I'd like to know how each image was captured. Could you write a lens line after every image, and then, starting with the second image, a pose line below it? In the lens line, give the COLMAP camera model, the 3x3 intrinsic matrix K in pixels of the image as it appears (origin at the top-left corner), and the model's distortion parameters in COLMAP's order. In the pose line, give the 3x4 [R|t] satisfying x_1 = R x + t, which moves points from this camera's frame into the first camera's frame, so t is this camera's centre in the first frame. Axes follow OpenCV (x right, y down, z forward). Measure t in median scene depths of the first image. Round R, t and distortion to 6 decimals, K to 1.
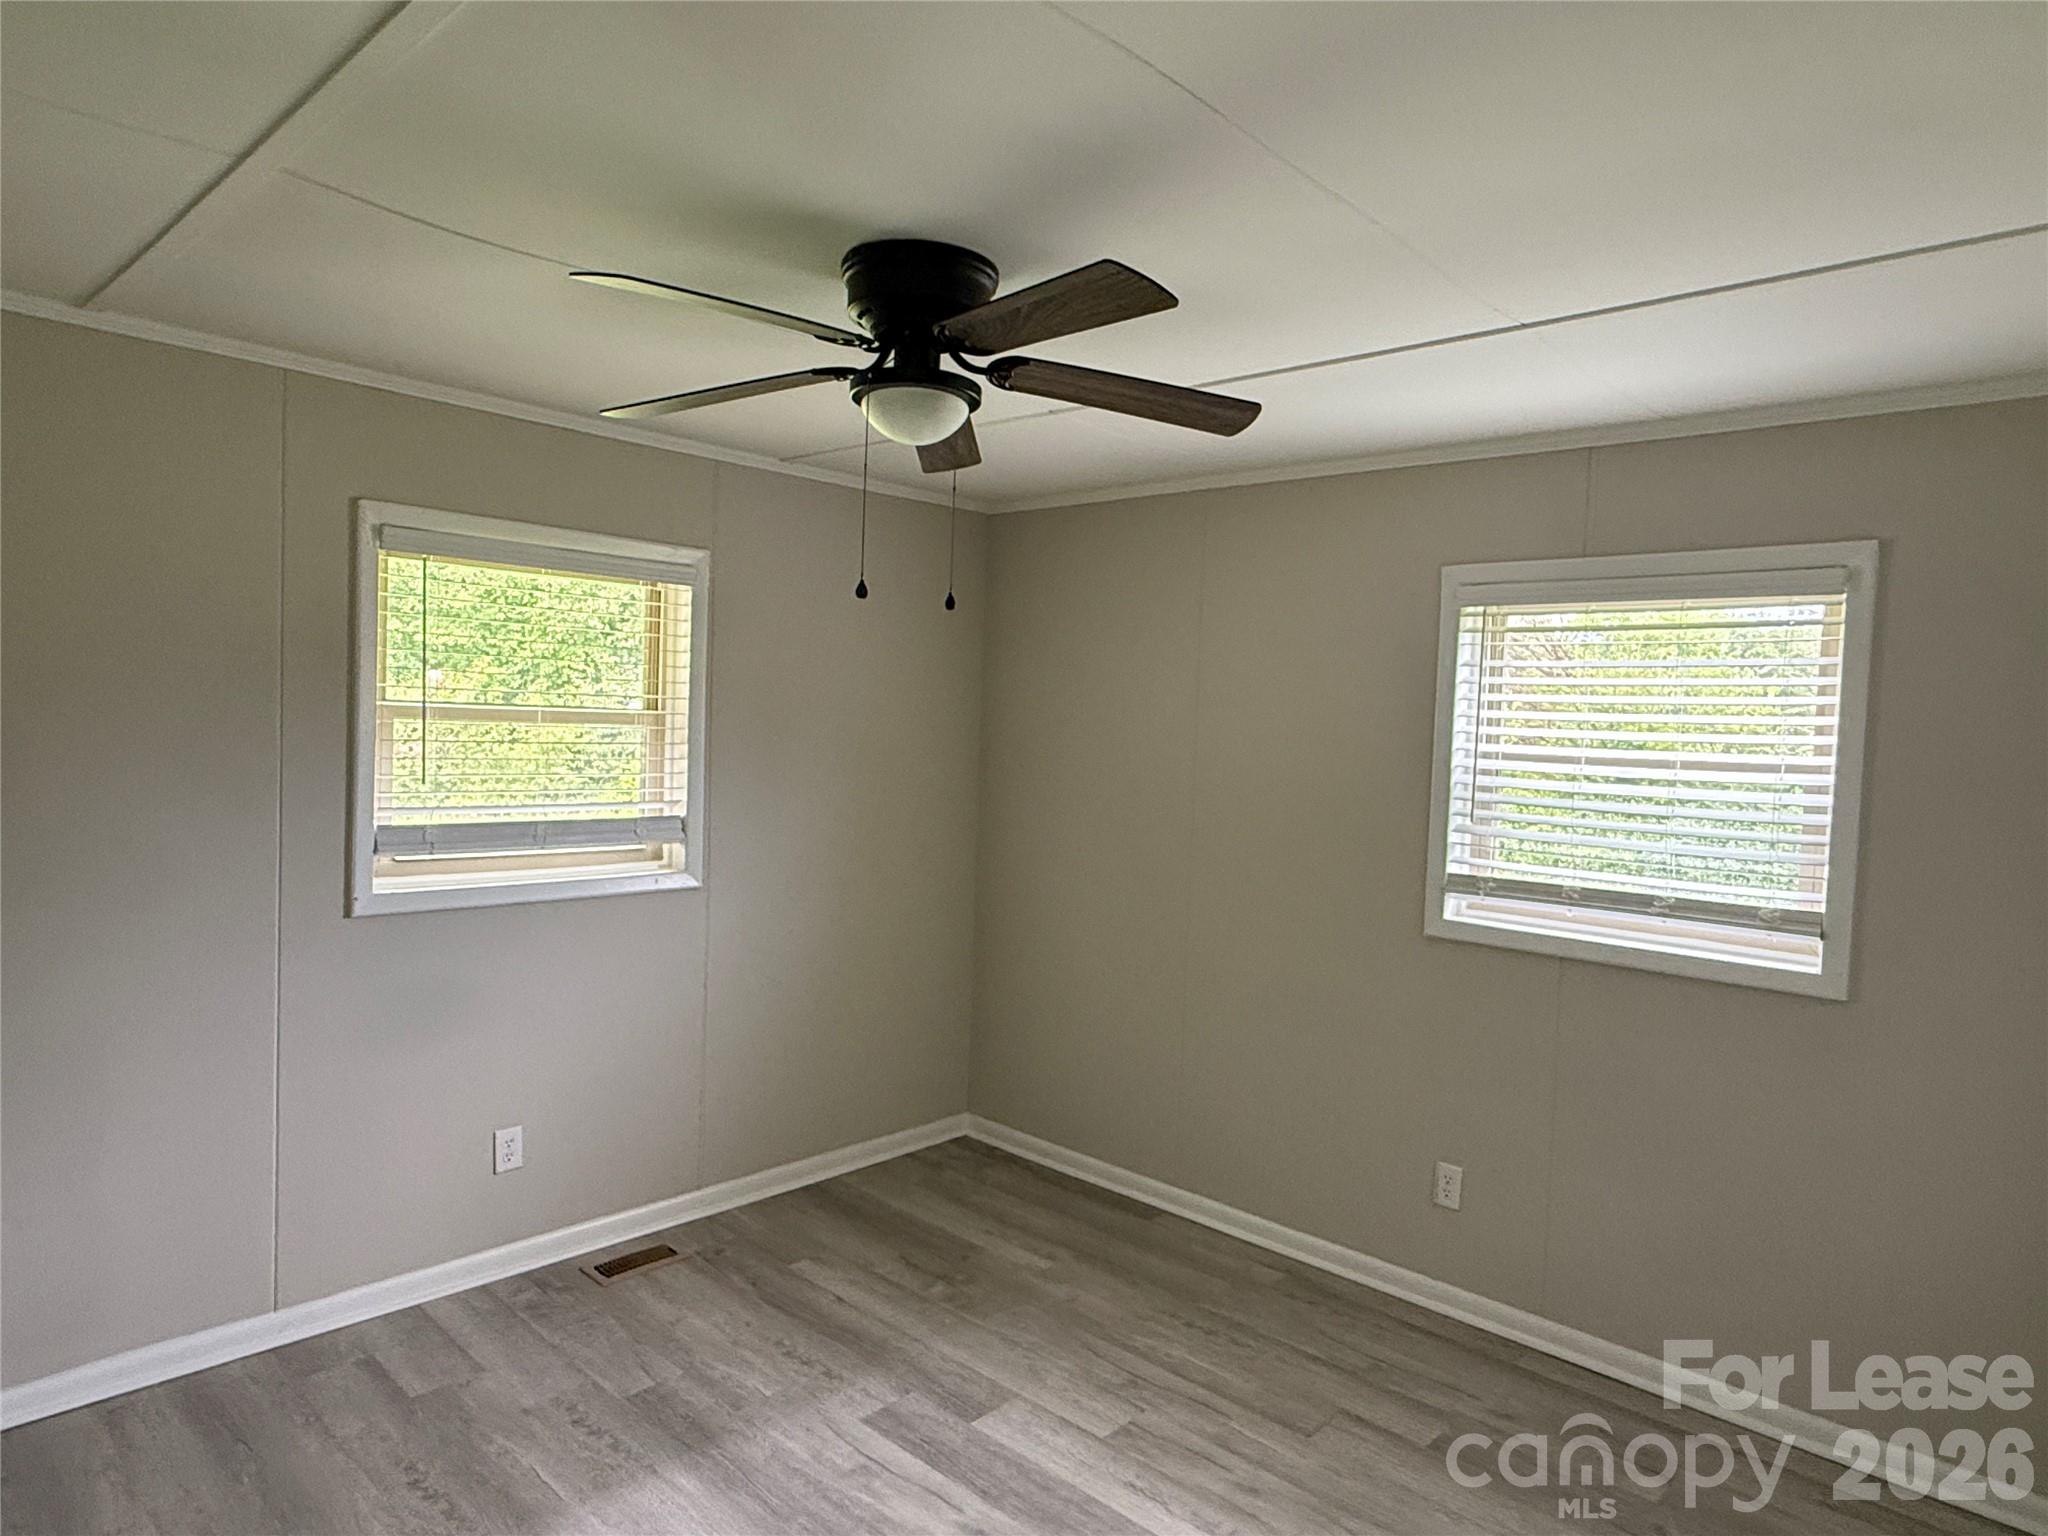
lens RADIAL K [[1226.4, 0, 1014.4], [0, 1226.4, 760.2], [0, 0, 1]] dist [-0.021167, 0.001016]
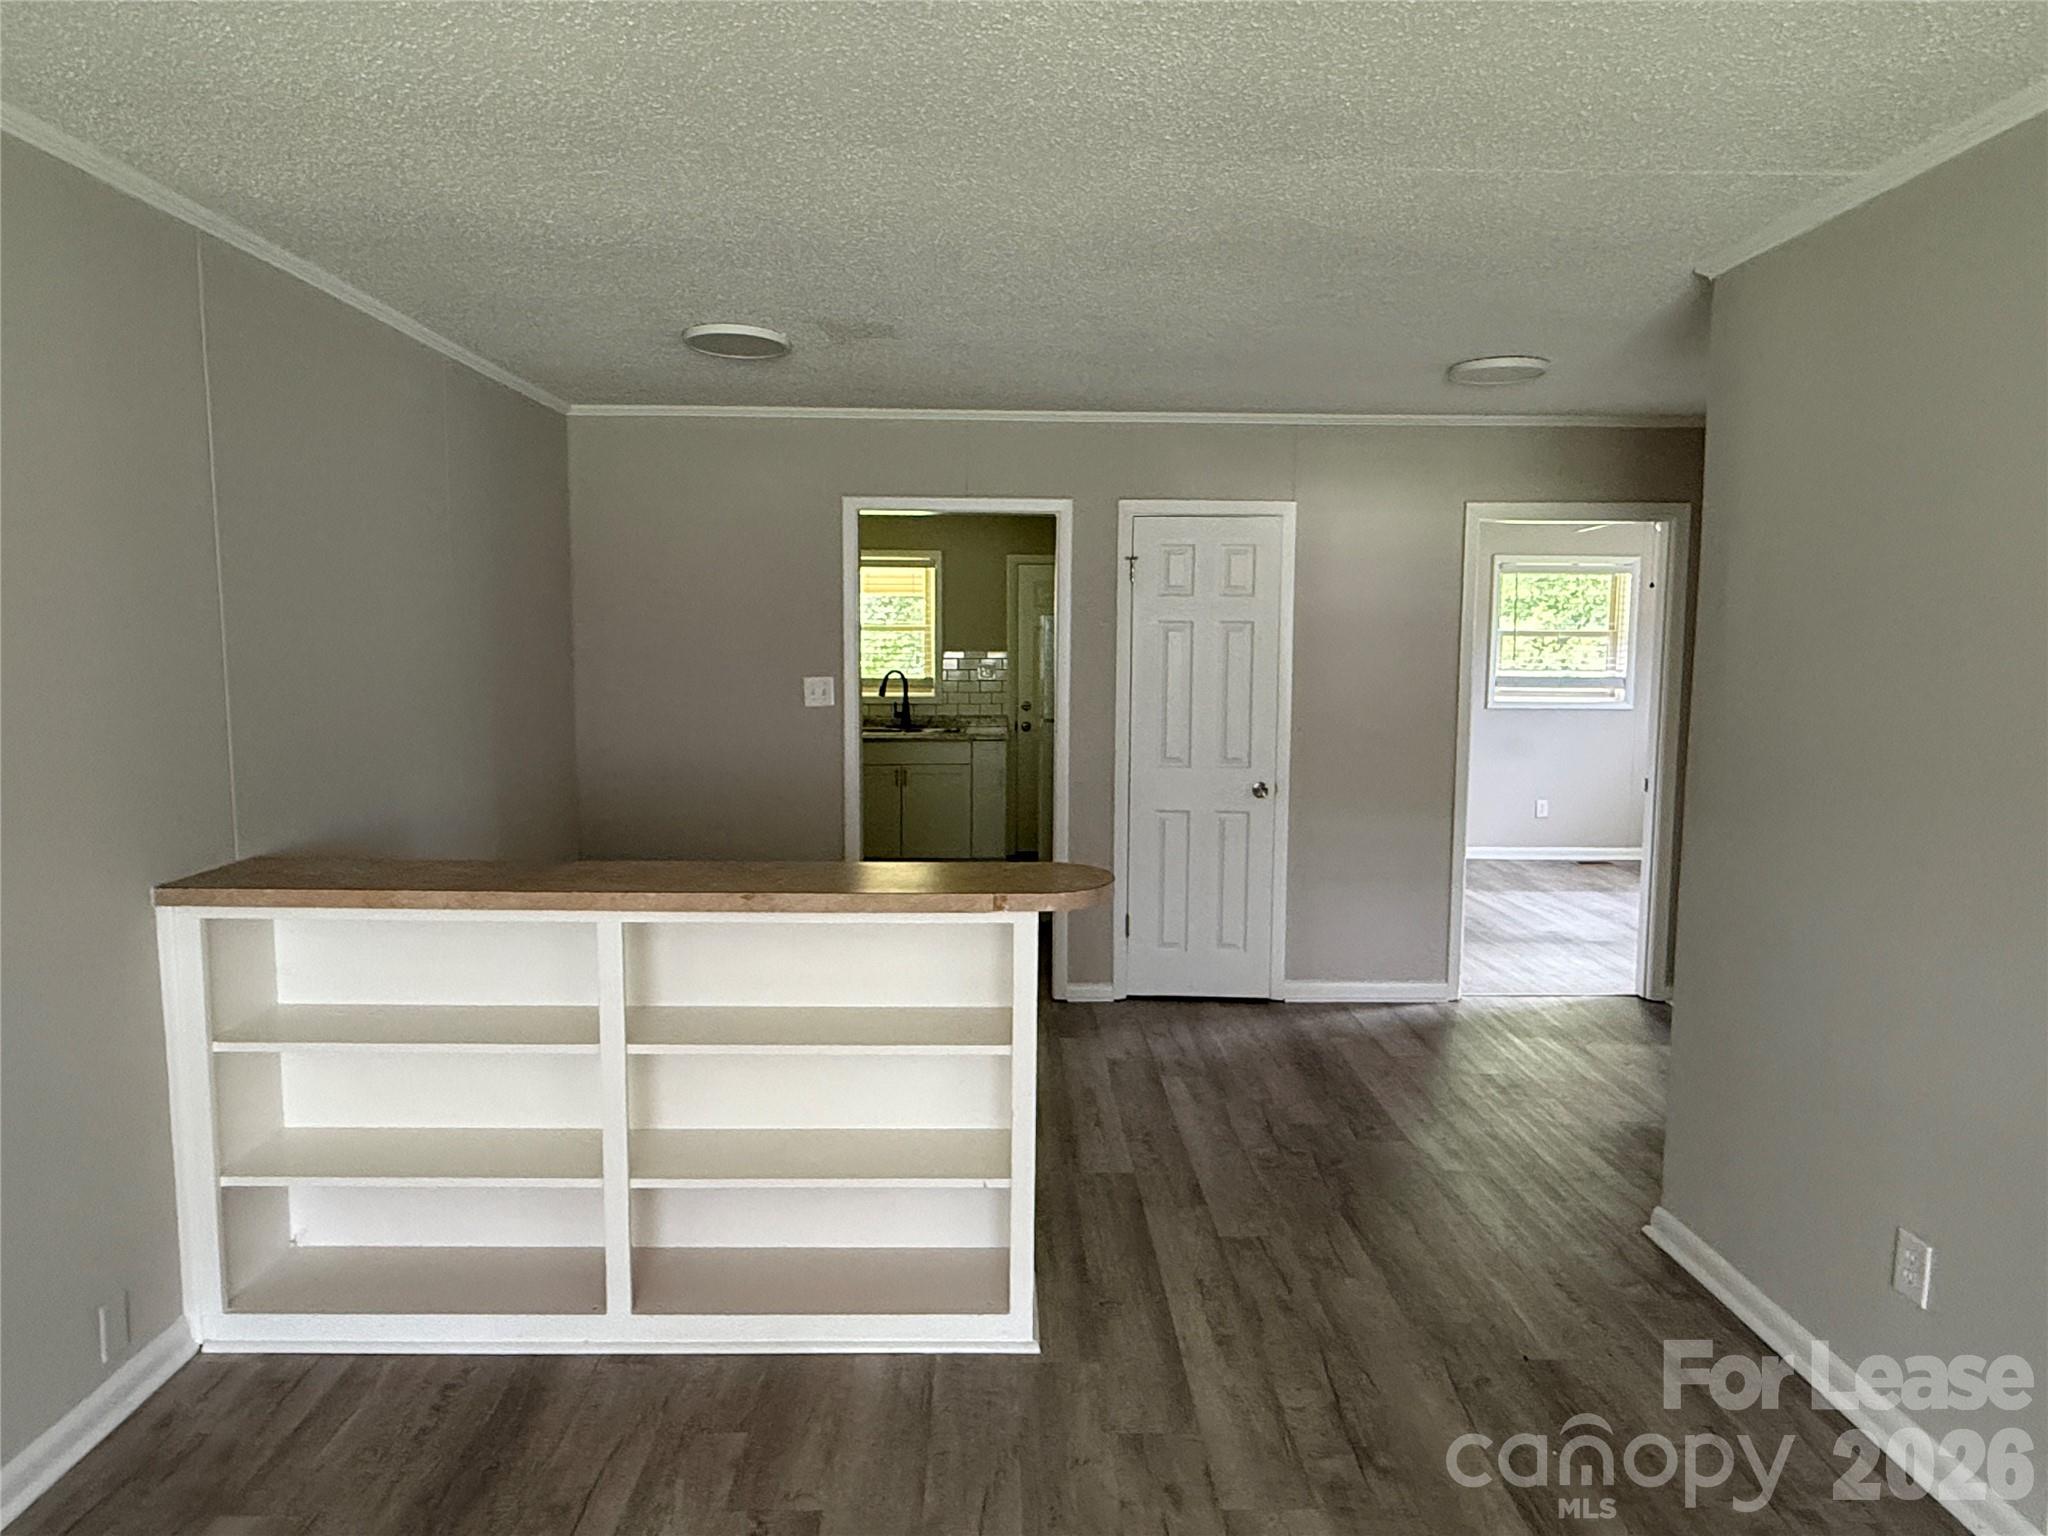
lens RADIAL K [[1226.4, 0, 1014.4], [0, 1226.4, 760.2], [0, 0, 1]] dist [-0.021167, 0.001016]
pose [[0.684095, 0.041786, -0.728195, 0.600316], [-0.010247, 0.998810, 0.047687, 0.103206], [0.729321, -0.025160, 0.683709, -1.353272]]
